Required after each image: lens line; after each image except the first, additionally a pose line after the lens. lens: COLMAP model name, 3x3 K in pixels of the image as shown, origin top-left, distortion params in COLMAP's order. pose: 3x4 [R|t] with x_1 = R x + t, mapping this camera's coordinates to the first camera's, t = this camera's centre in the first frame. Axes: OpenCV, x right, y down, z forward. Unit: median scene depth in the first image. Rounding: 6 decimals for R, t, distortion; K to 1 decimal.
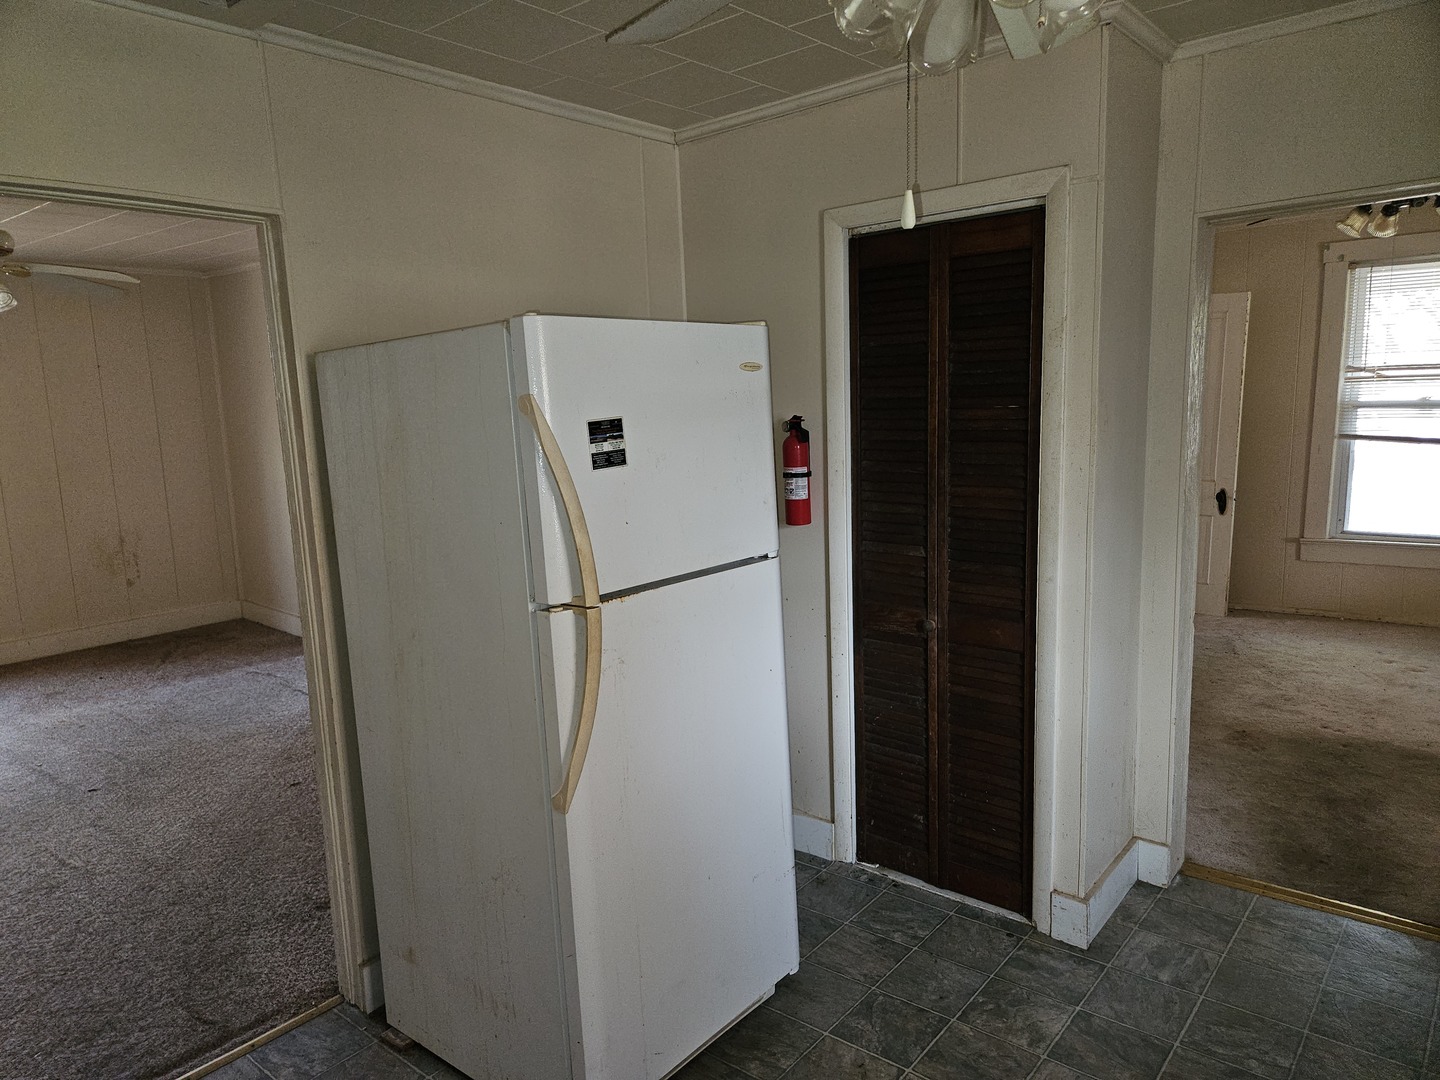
lens RADIAL K [[966.7, 0, 728.6], [0, 966.7, 539.1], [0, 0, 1]] dist [0.033597, -0.003945]
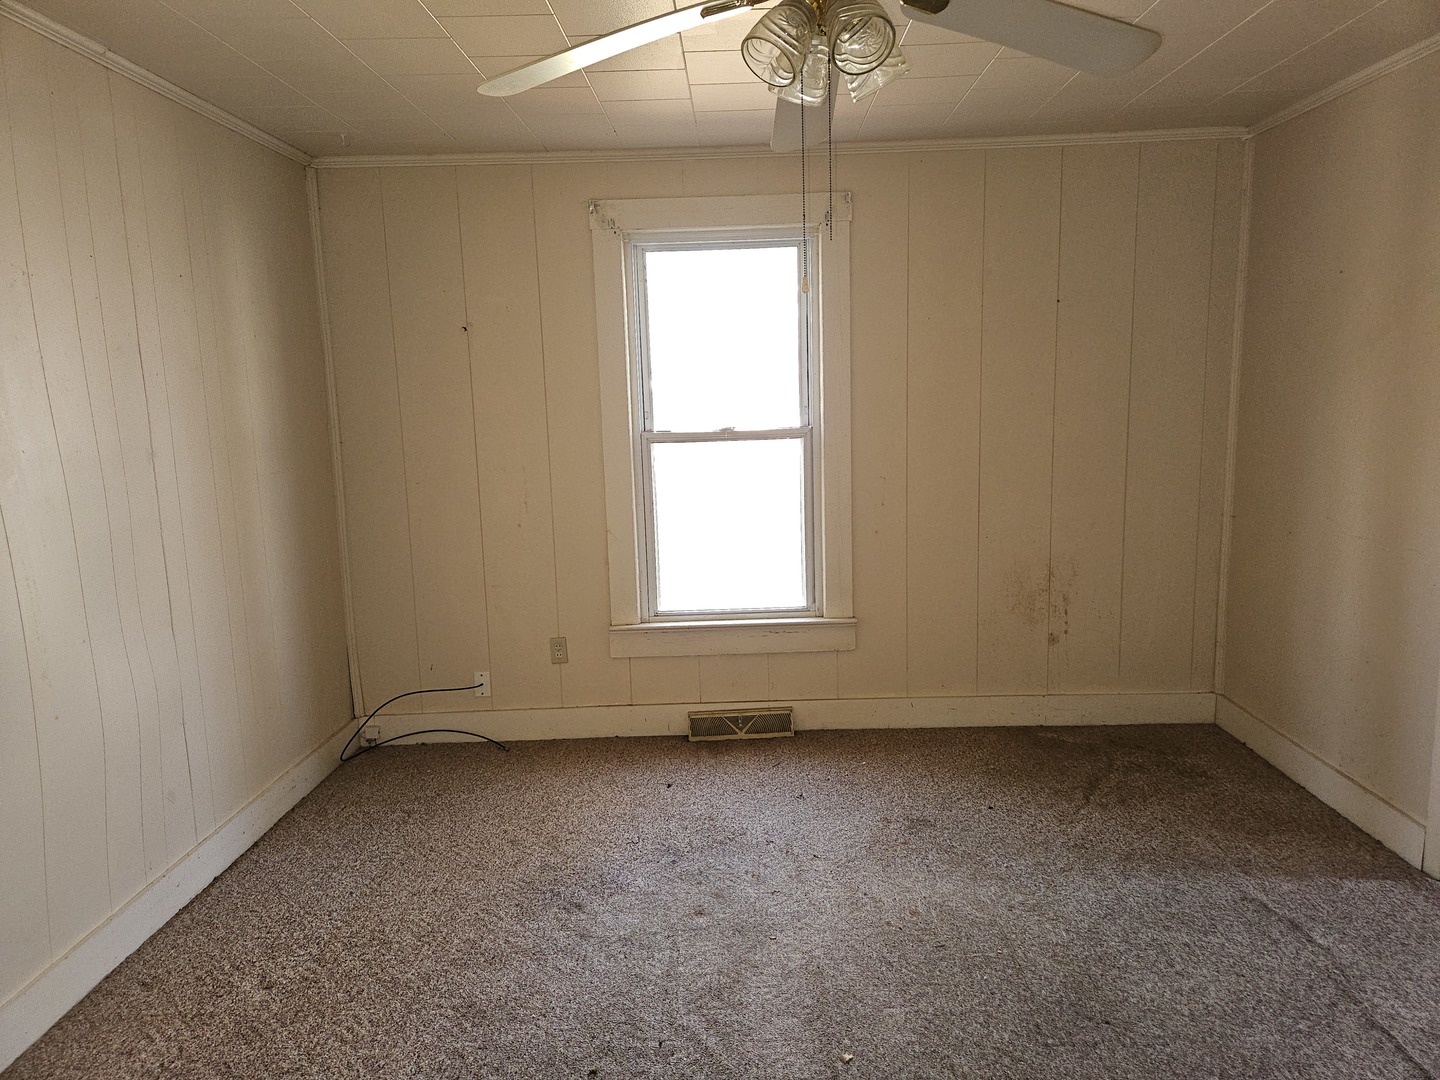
lens RADIAL K [[966.7, 0, 726.8], [0, 966.7, 538.6], [0, 0, 1]] dist [0.033597, -0.003945]
pose [[0.633984, 0.120791, -0.763855, -0.306333], [-0.110501, 0.991741, 0.065114, -0.042248], [0.765411, 0.043125, 0.642095, 0.484187]]
